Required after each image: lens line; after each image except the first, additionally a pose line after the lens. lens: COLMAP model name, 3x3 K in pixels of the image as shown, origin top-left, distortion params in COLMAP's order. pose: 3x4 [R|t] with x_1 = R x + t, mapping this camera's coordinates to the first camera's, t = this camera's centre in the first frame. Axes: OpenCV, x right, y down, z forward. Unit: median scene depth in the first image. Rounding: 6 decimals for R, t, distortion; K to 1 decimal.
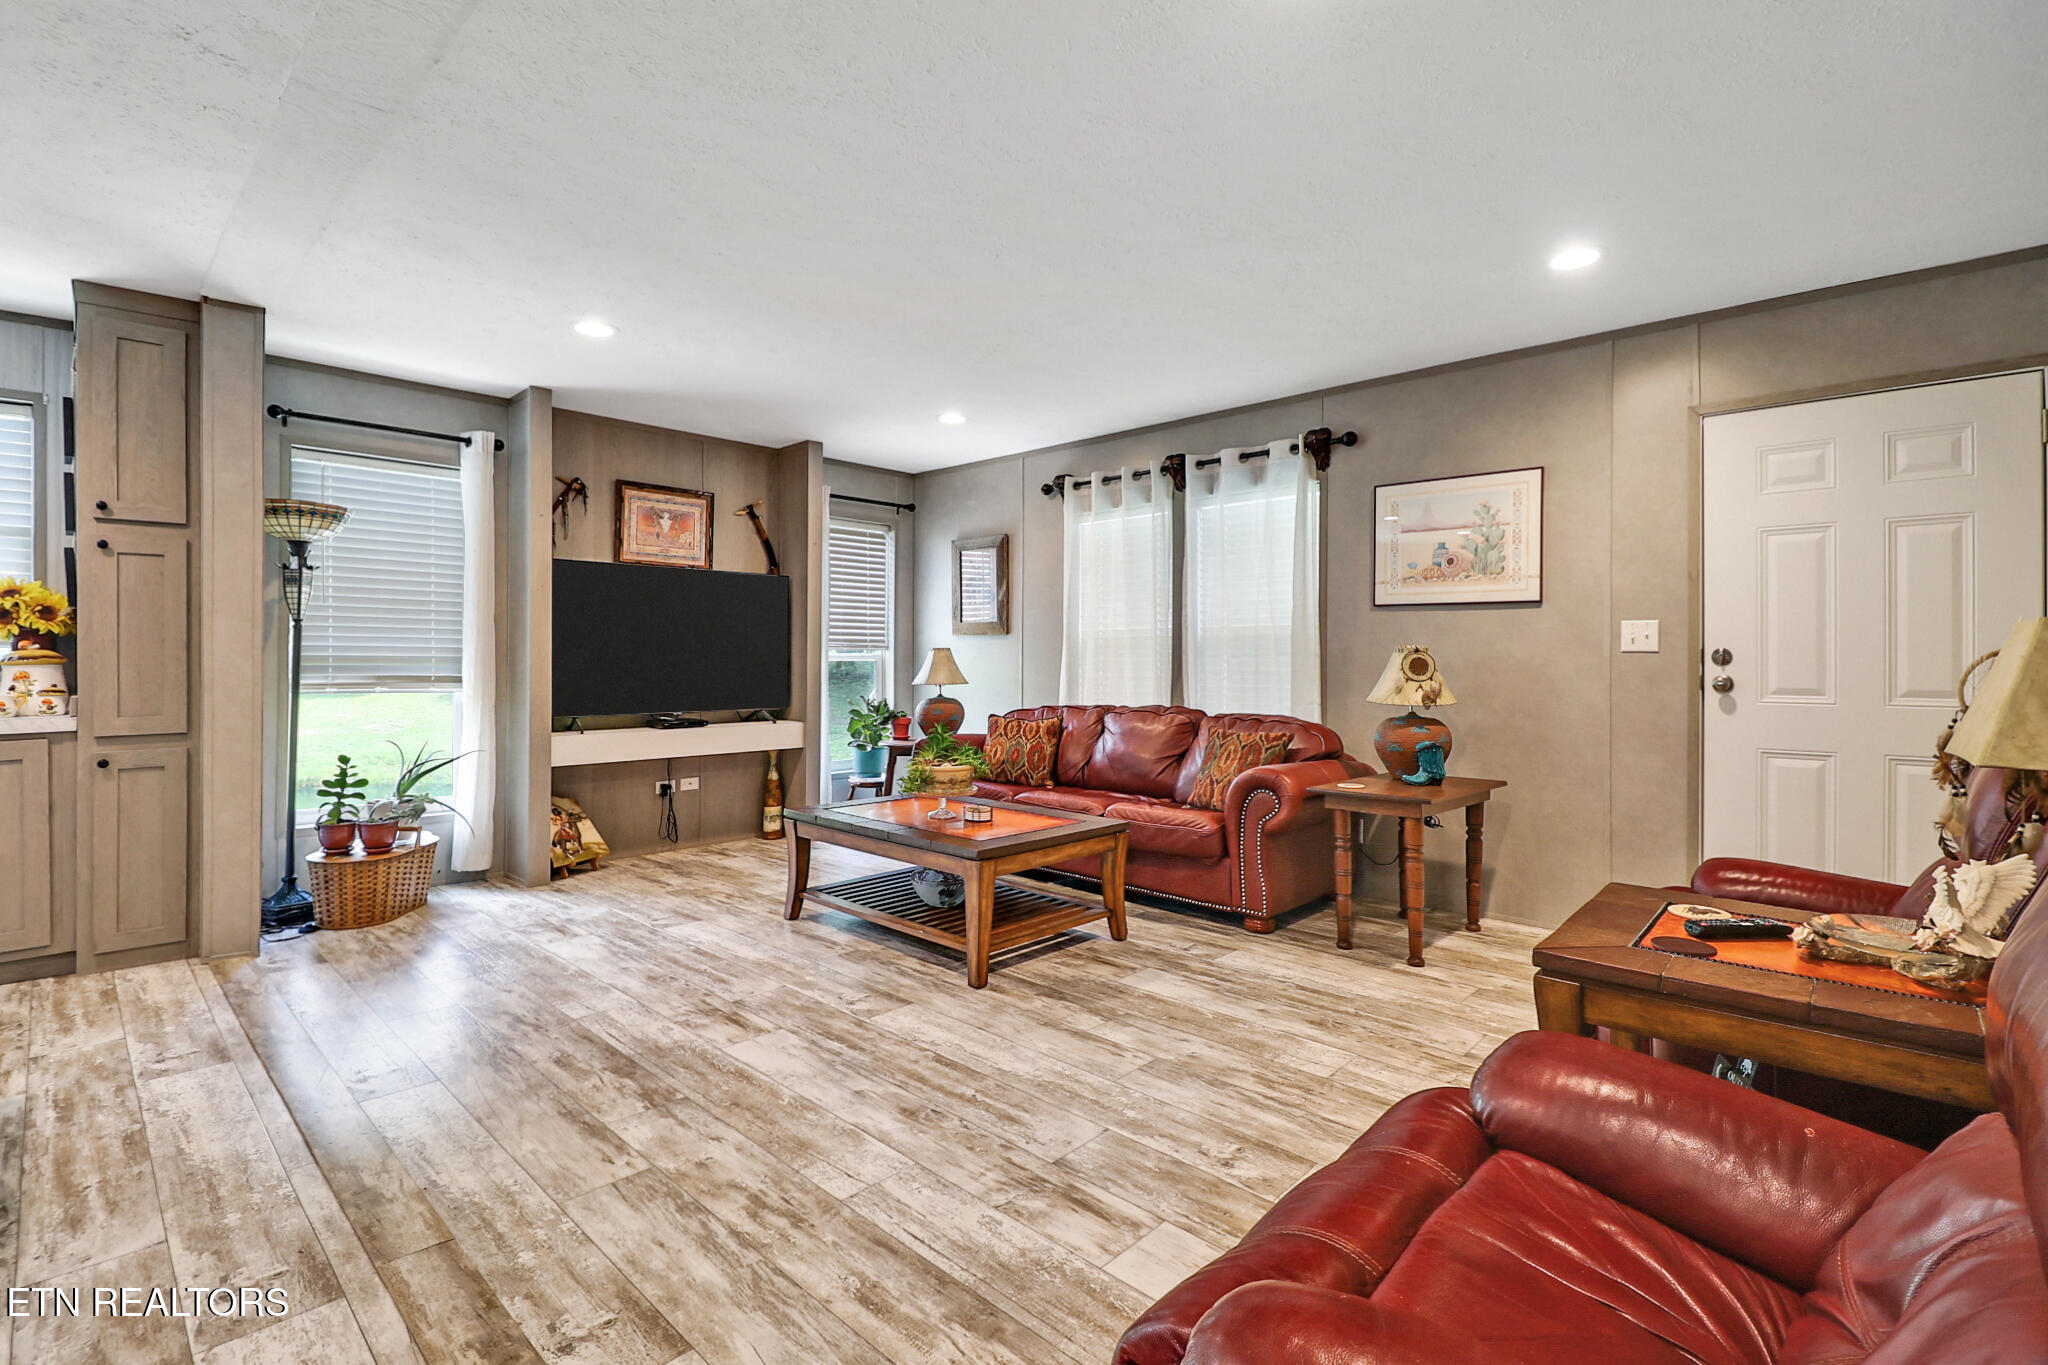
lens RADIAL K [[942.3, 0, 1021.2], [0, 942.3, 655.0], [0, 0, 1]] dist [-0.004400, -0.008786]
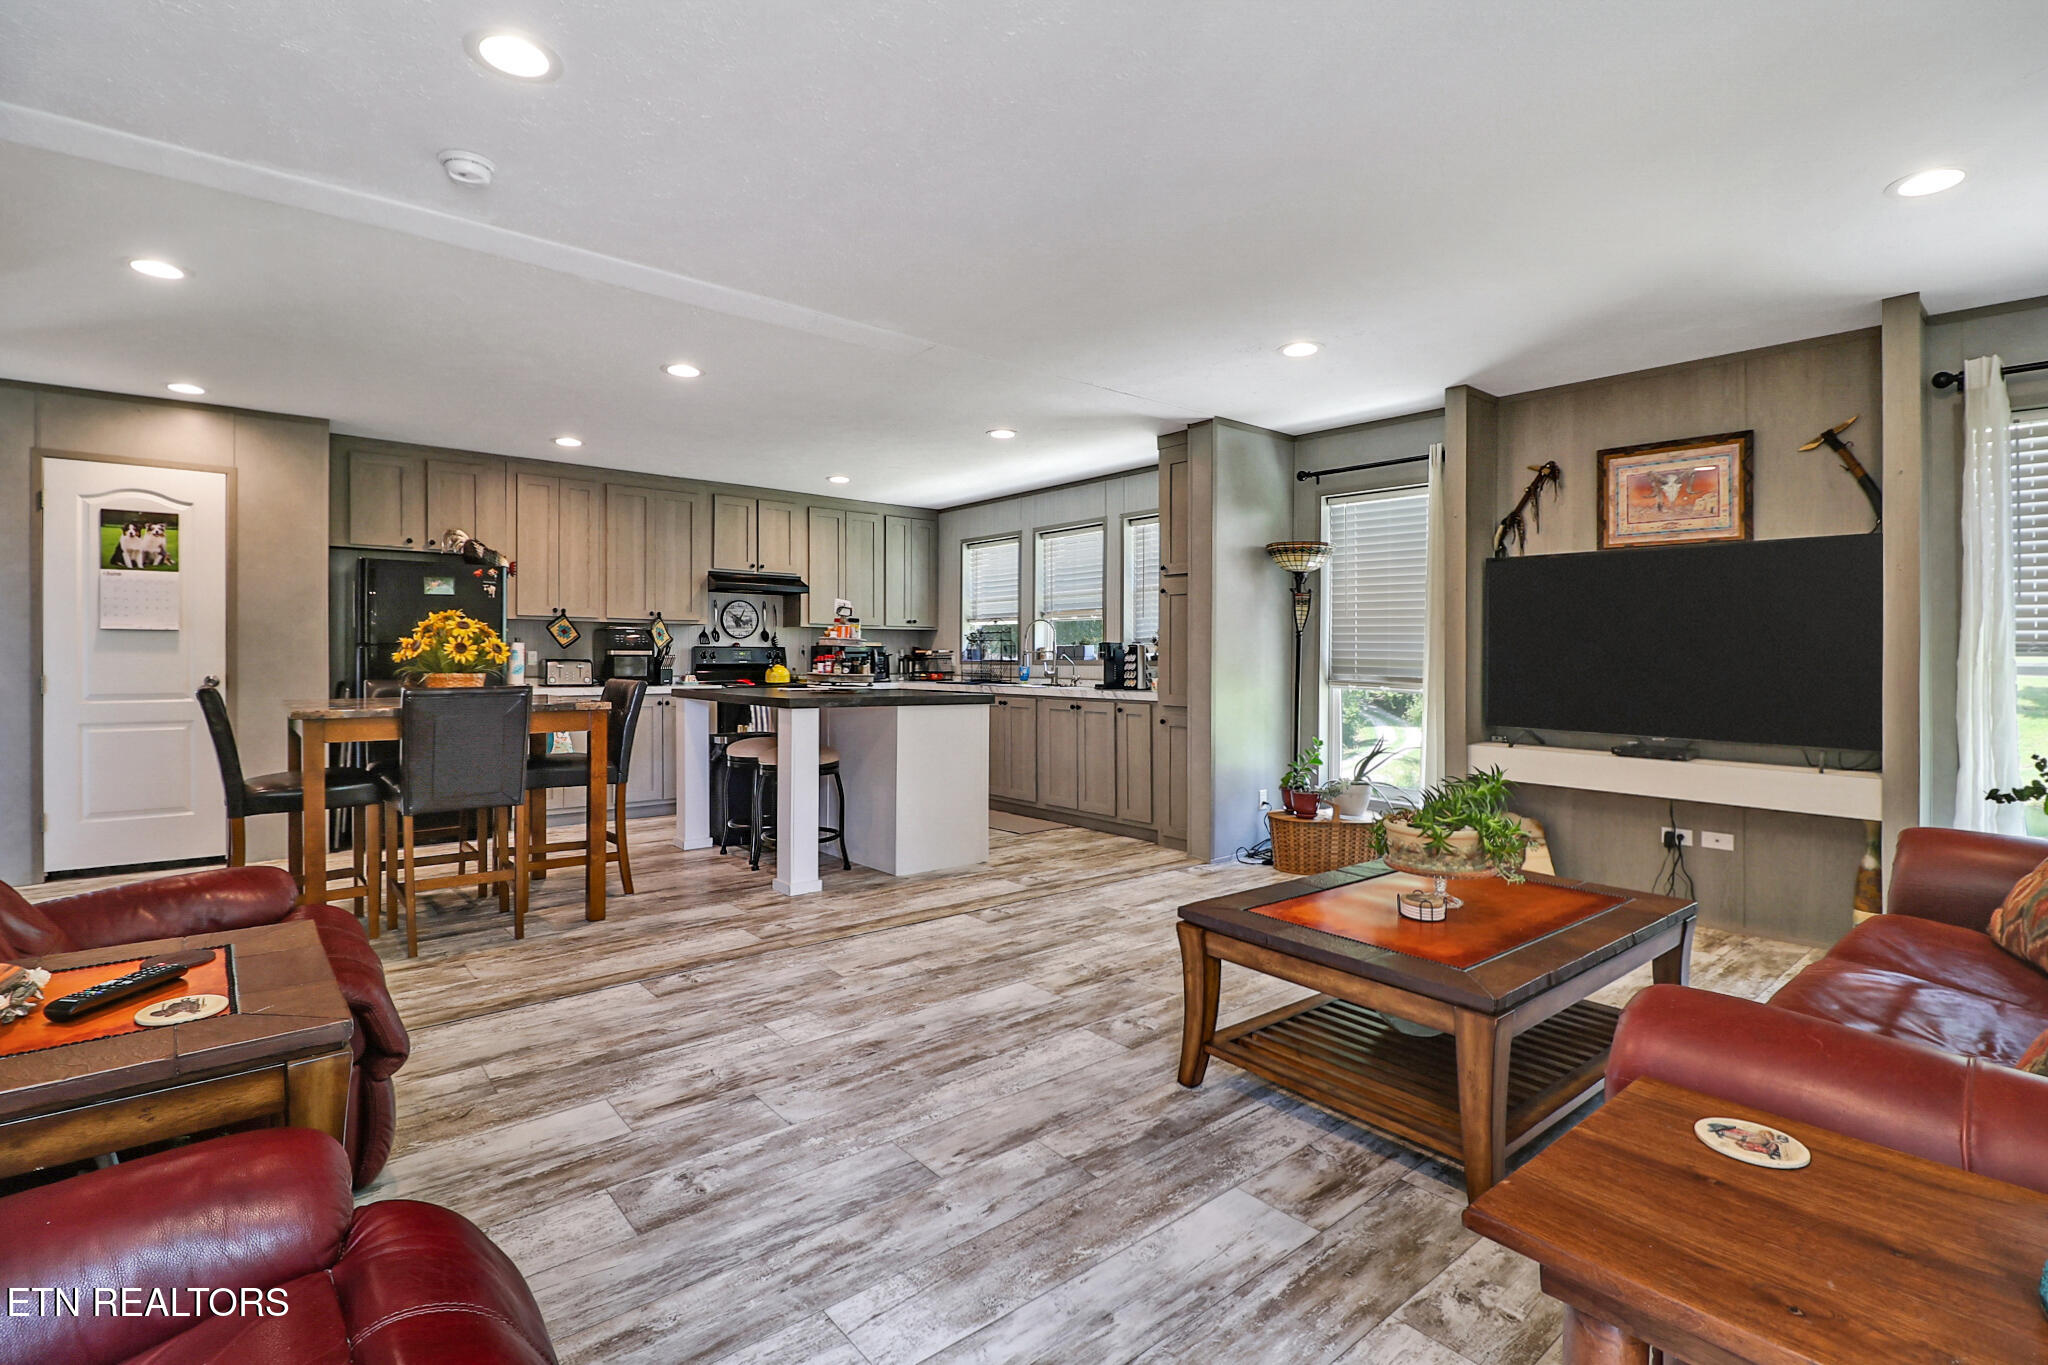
lens RADIAL K [[939.6, 0, 1009.0], [0, 939.6, 667.5], [0, 0, 1]] dist [-0.002352, -0.000264]
pose [[-0.114937, 0.014547, -0.993266, 0.730457], [-0.007336, 0.999853, 0.015492, -0.005716], [0.993346, 0.009067, -0.114813, 0.920762]]
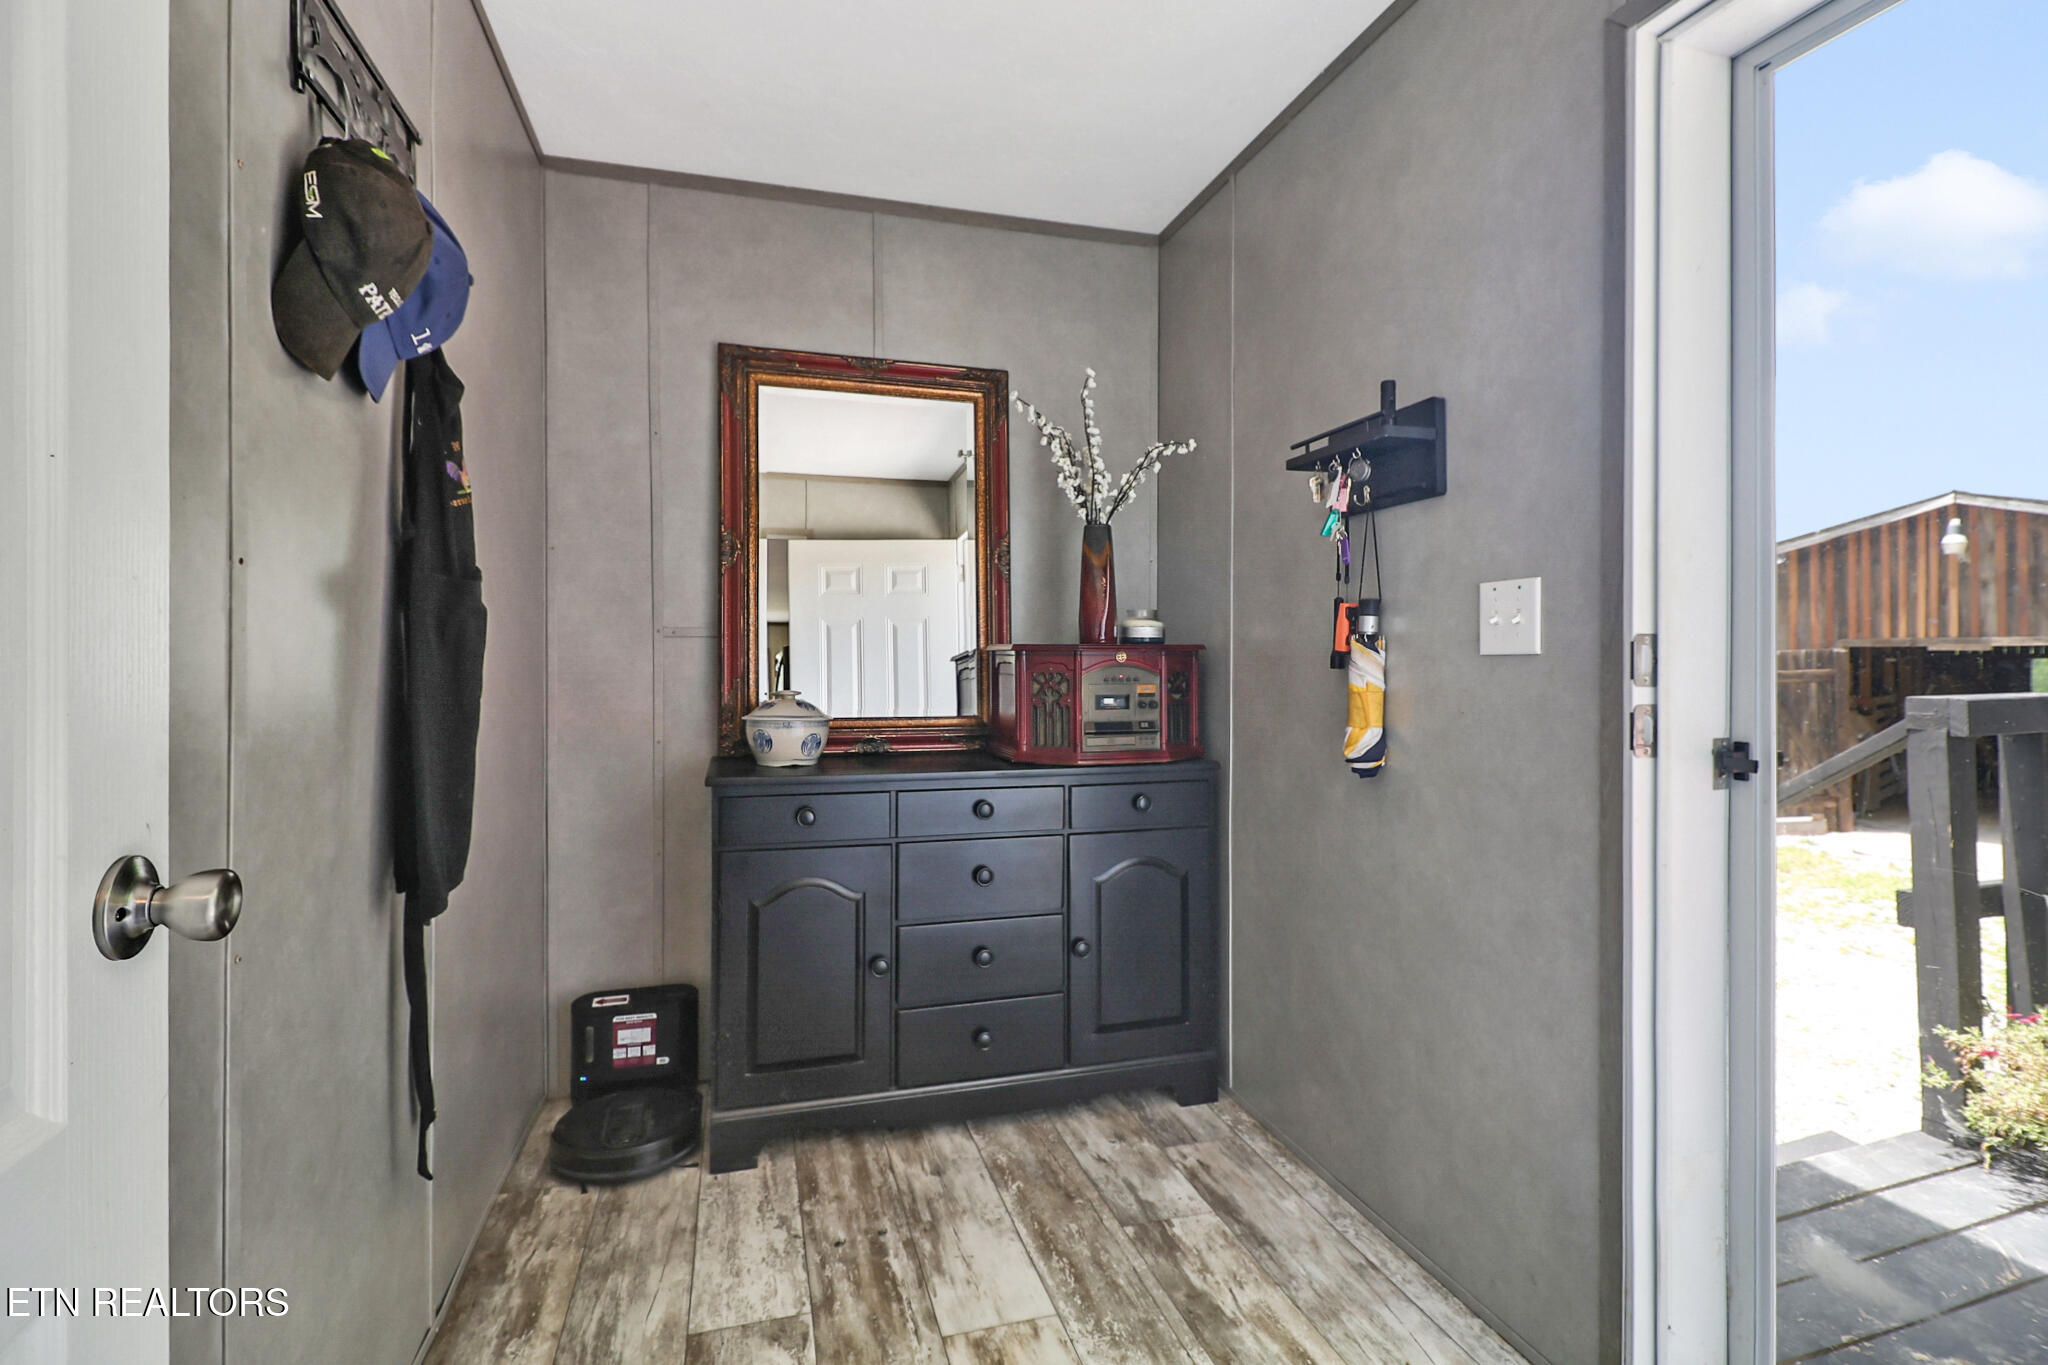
lens RADIAL K [[942.3, 0, 1016.9], [0, 942.3, 670.4], [0, 0, 1]] dist [-0.004400, -0.008786]
pose [[-0.865202, -0.006470, 0.501381, -0.494351], [-0.006584, 0.999977, 0.001542, 0.000538], [-0.501380, -0.001967, -0.865225, 1.269429]]
